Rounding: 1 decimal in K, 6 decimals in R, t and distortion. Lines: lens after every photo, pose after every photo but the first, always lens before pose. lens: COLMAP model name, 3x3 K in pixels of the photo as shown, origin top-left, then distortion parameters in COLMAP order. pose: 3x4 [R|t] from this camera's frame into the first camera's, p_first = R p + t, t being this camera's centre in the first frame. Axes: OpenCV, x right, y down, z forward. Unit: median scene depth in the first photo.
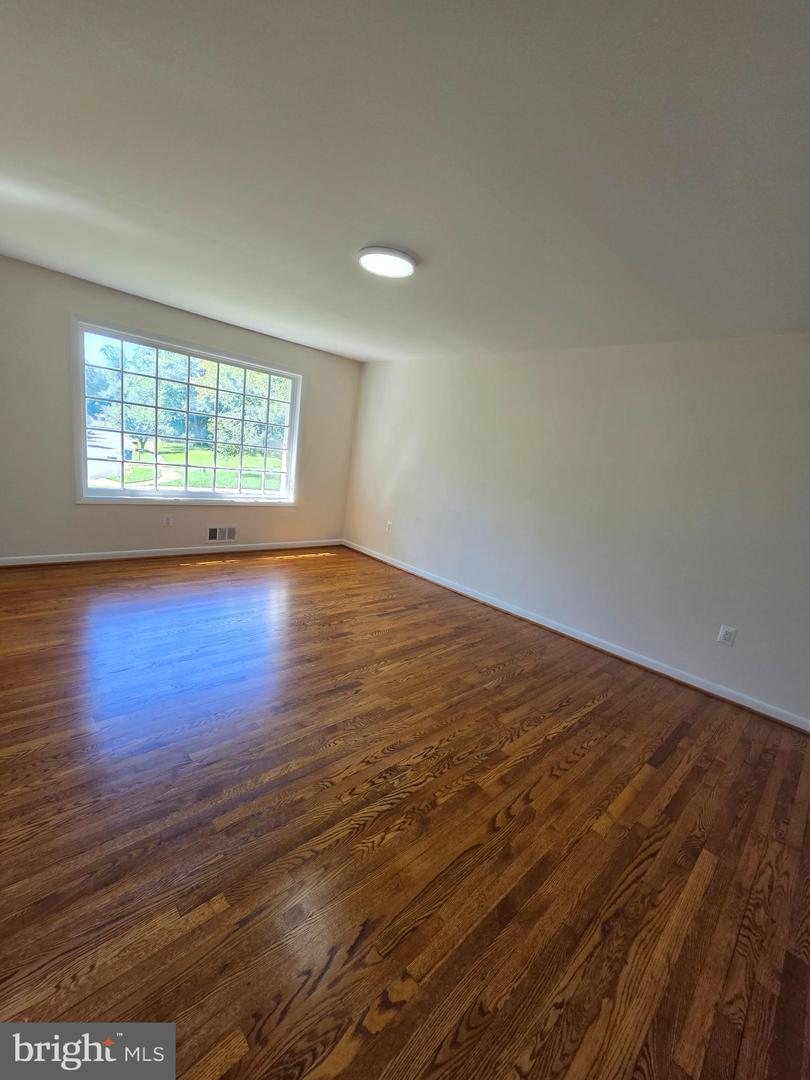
lens RADIAL K [[447.1, 0, 406.7], [0, 447.1, 545.9], [0, 0, 1]] dist [-0.007952, 0.006571]
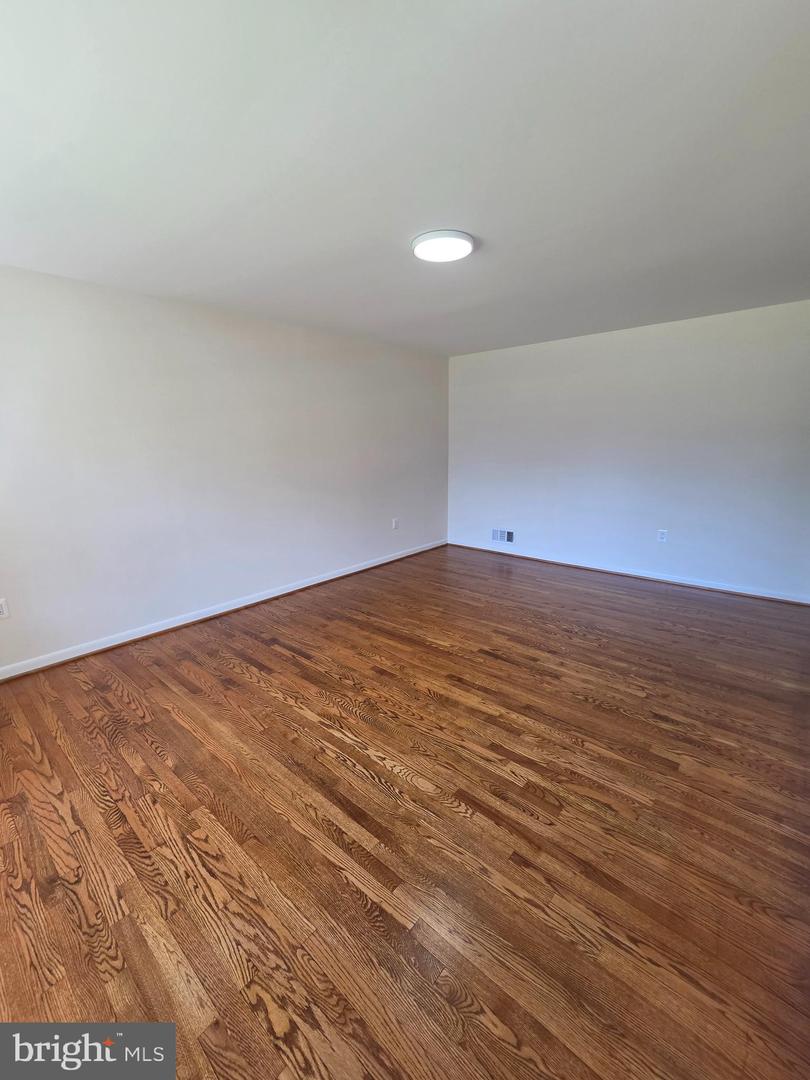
lens RADIAL K [[447.1, 0, 406.7], [0, 447.1, 545.9], [0, 0, 1]] dist [-0.007952, 0.006571]
pose [[-0.089006, -0.354881, 0.930665, -0.830153], [0.213891, 0.905765, 0.365842, -0.308315], [-0.972794, 0.231623, -0.004713, 0.887121]]
